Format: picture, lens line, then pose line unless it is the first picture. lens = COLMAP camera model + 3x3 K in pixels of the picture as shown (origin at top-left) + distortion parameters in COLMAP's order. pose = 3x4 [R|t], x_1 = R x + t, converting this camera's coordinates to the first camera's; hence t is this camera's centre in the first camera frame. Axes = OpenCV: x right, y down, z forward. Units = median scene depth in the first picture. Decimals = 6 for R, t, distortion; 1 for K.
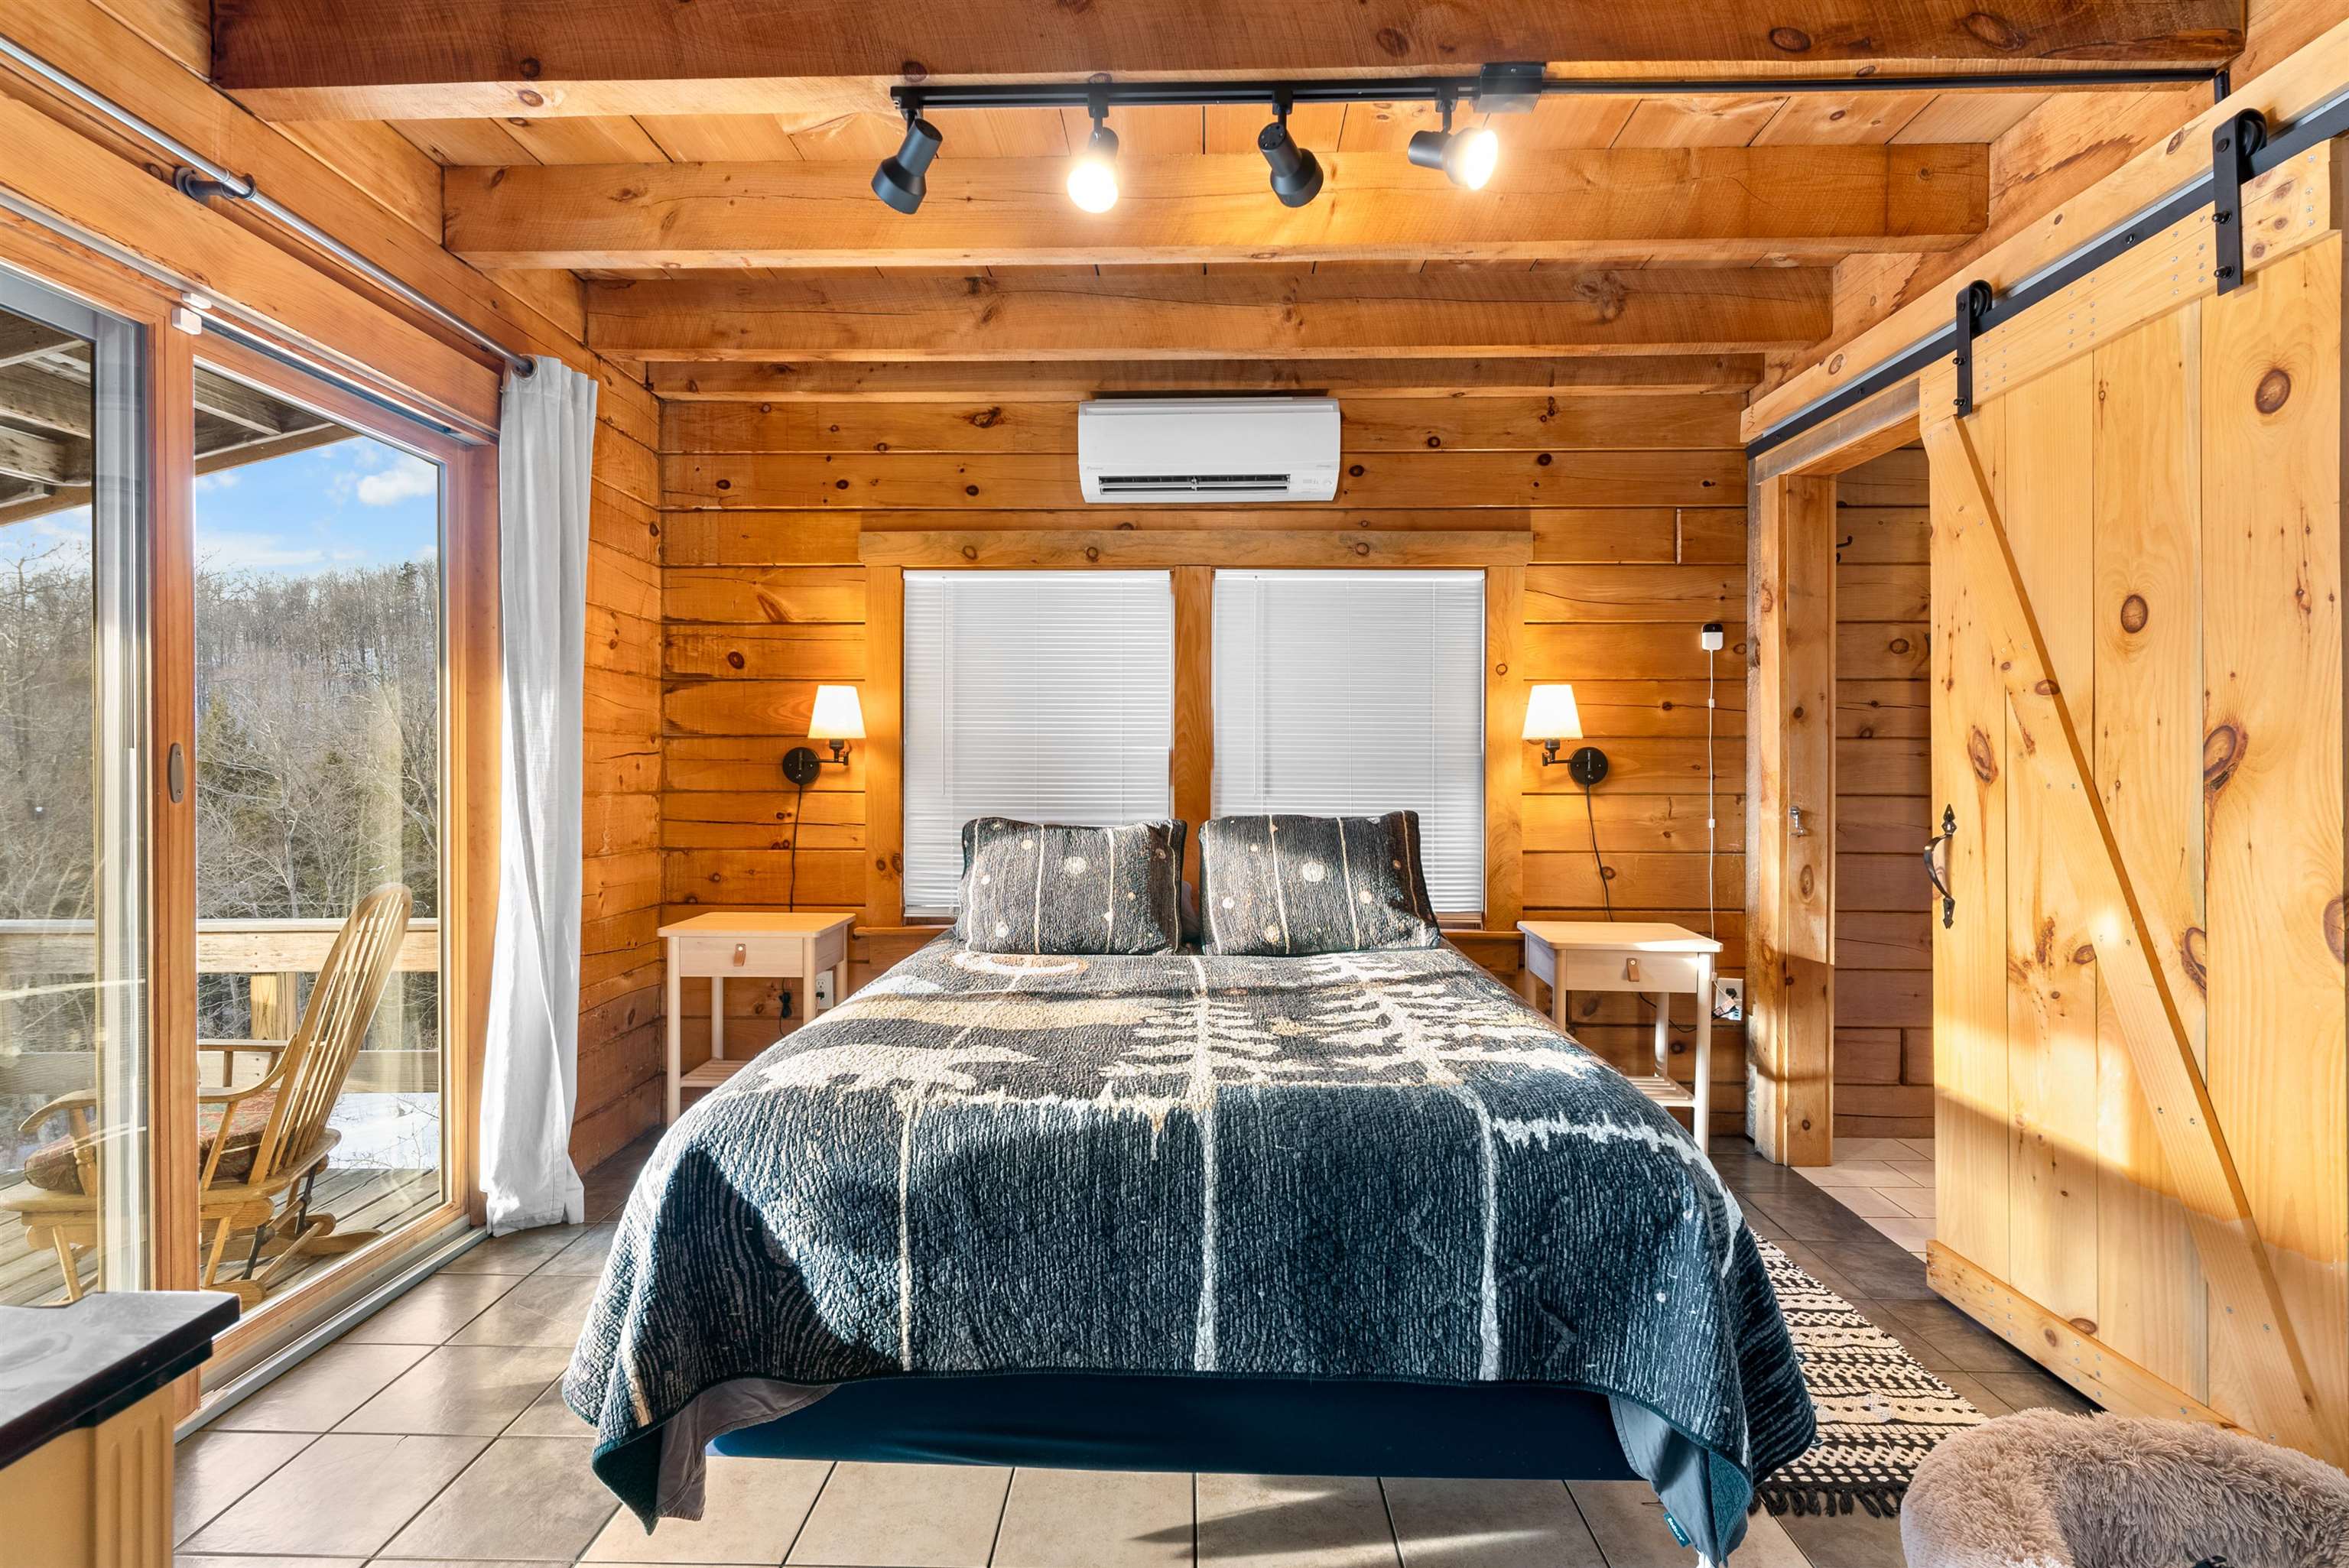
lens RADIAL K [[1152.0, 0, 1167.3], [0, 1152.0, 775.2], [0, 0, 1]] dist [0.007194, -0.002494]
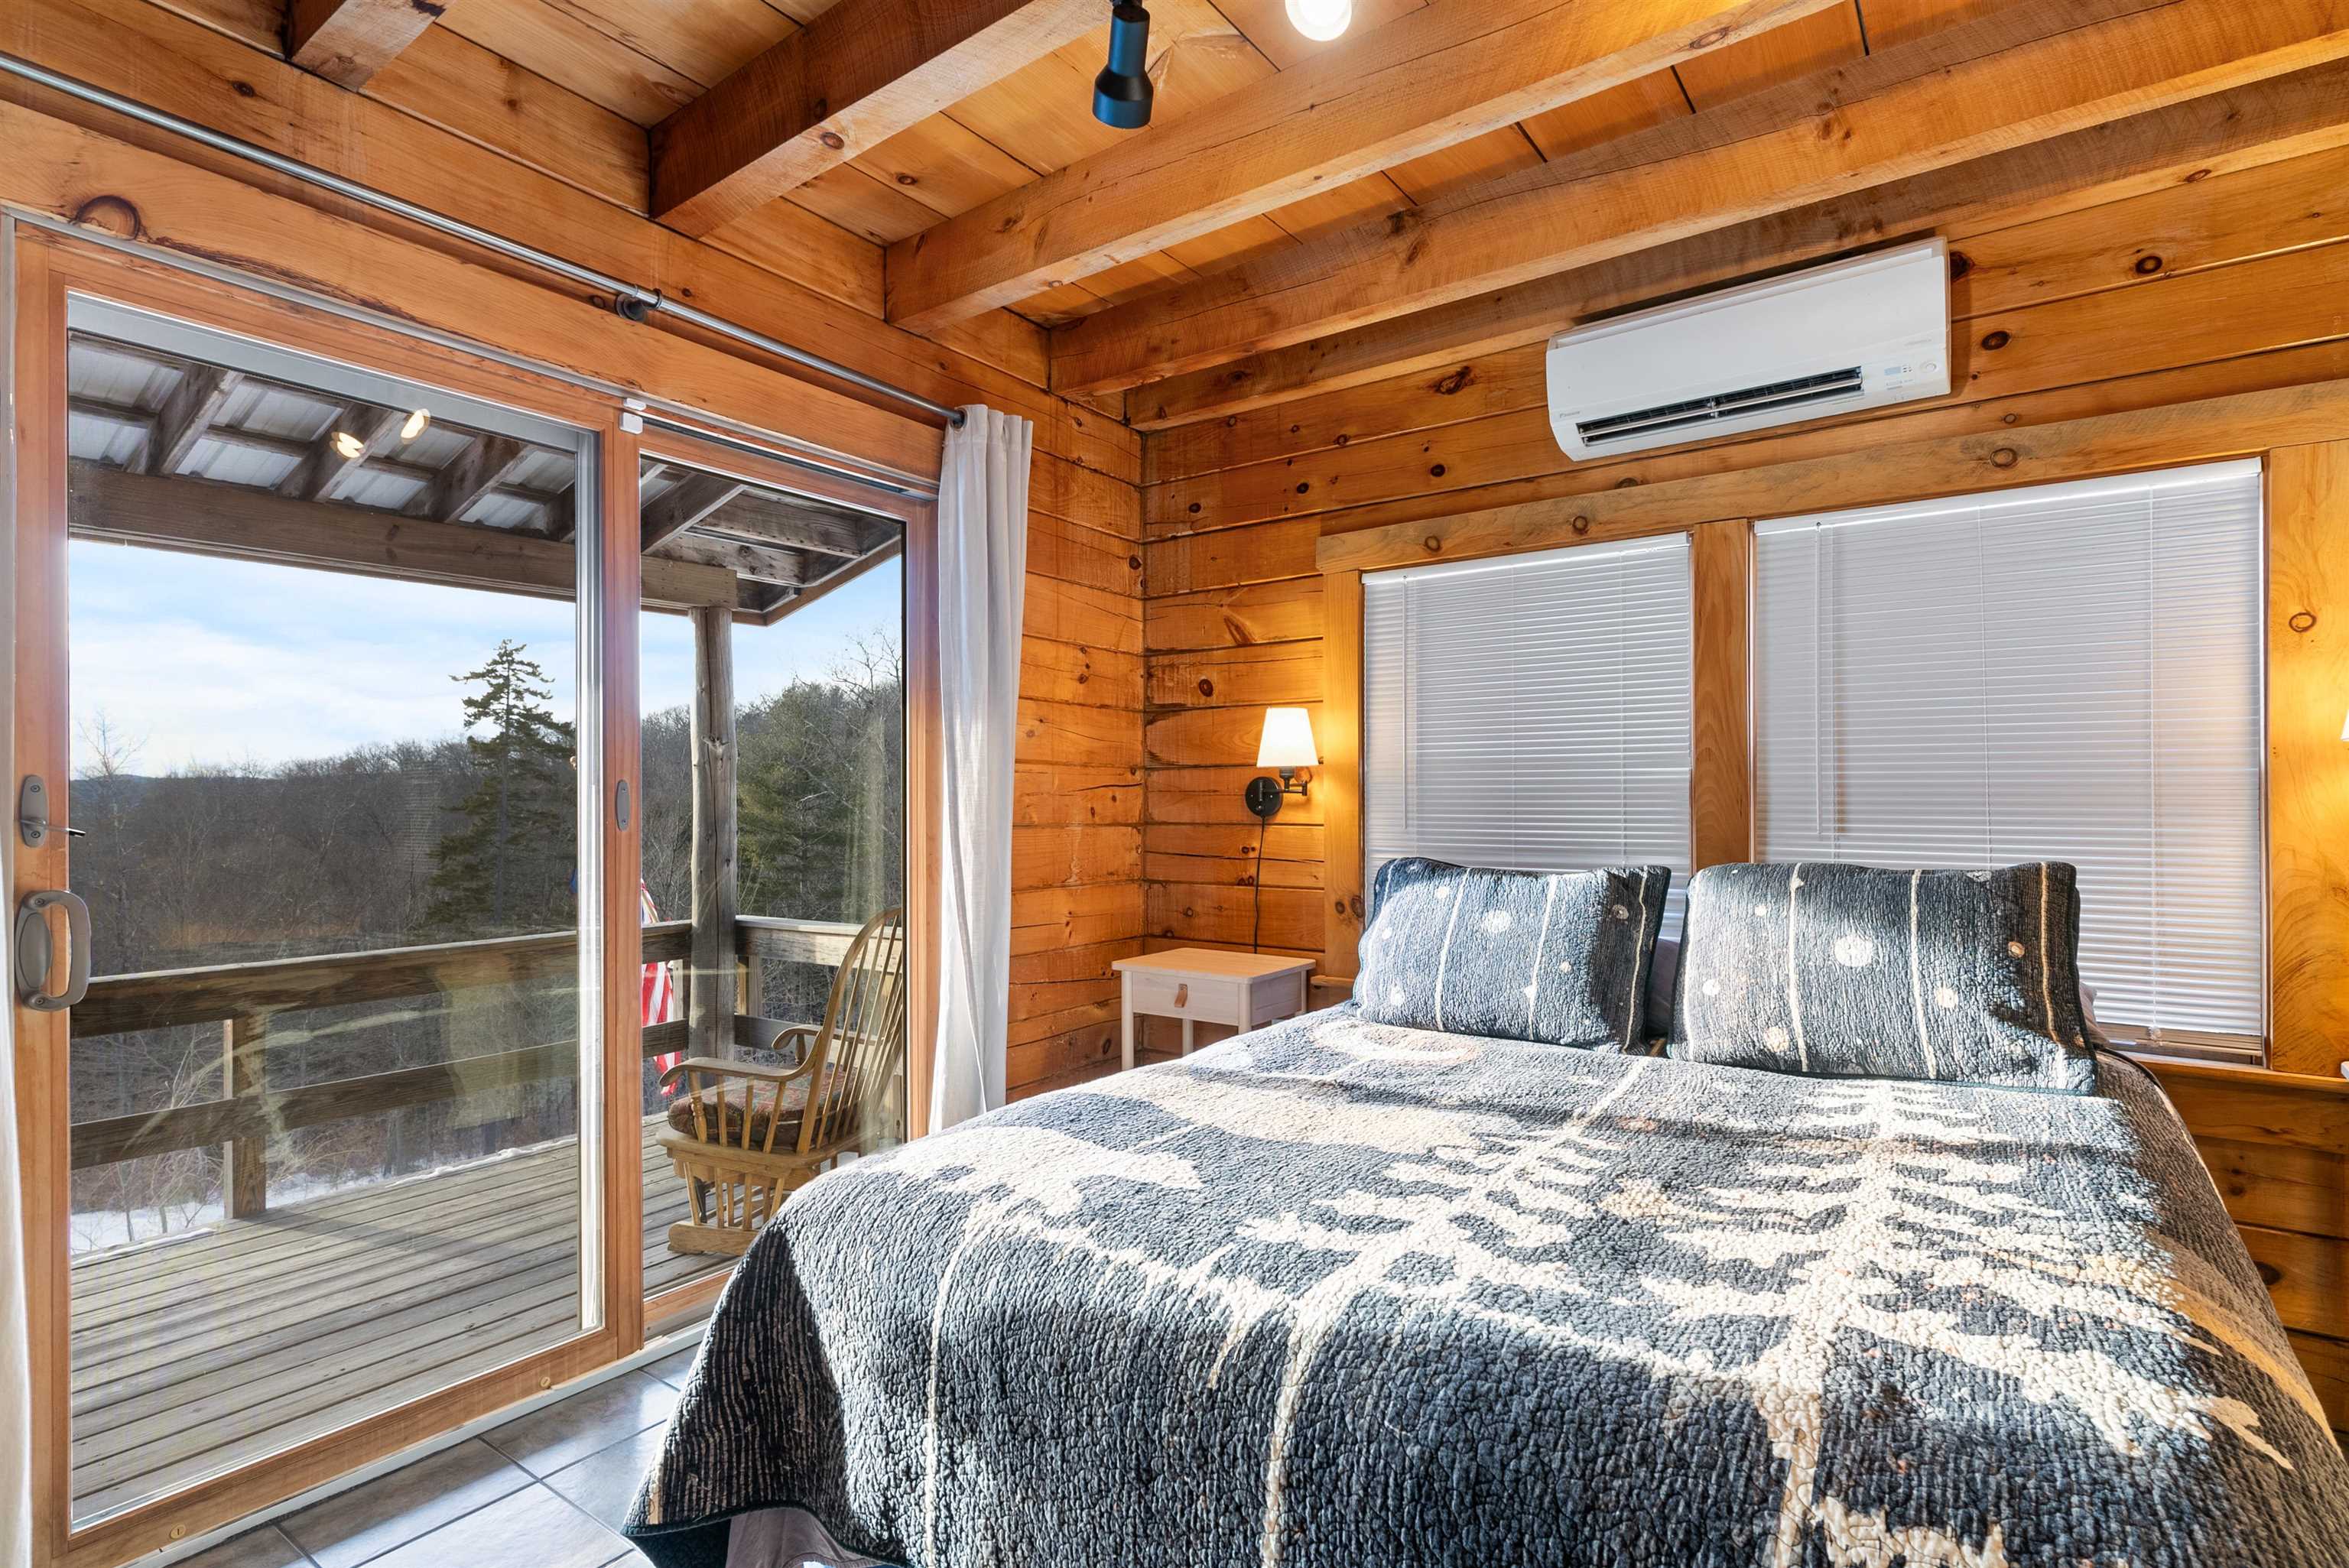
lens RADIAL K [[1152.0, 0, 1172.0], [0, 1152.0, 795.3], [0, 0, 1]] dist [0.007194, -0.002494]
pose [[0.820305, -0.007761, -0.571874, 0.187389], [0.001637, 0.999936, -0.011223, 0.001320], [0.571925, 0.008270, 0.820264, 0.237468]]
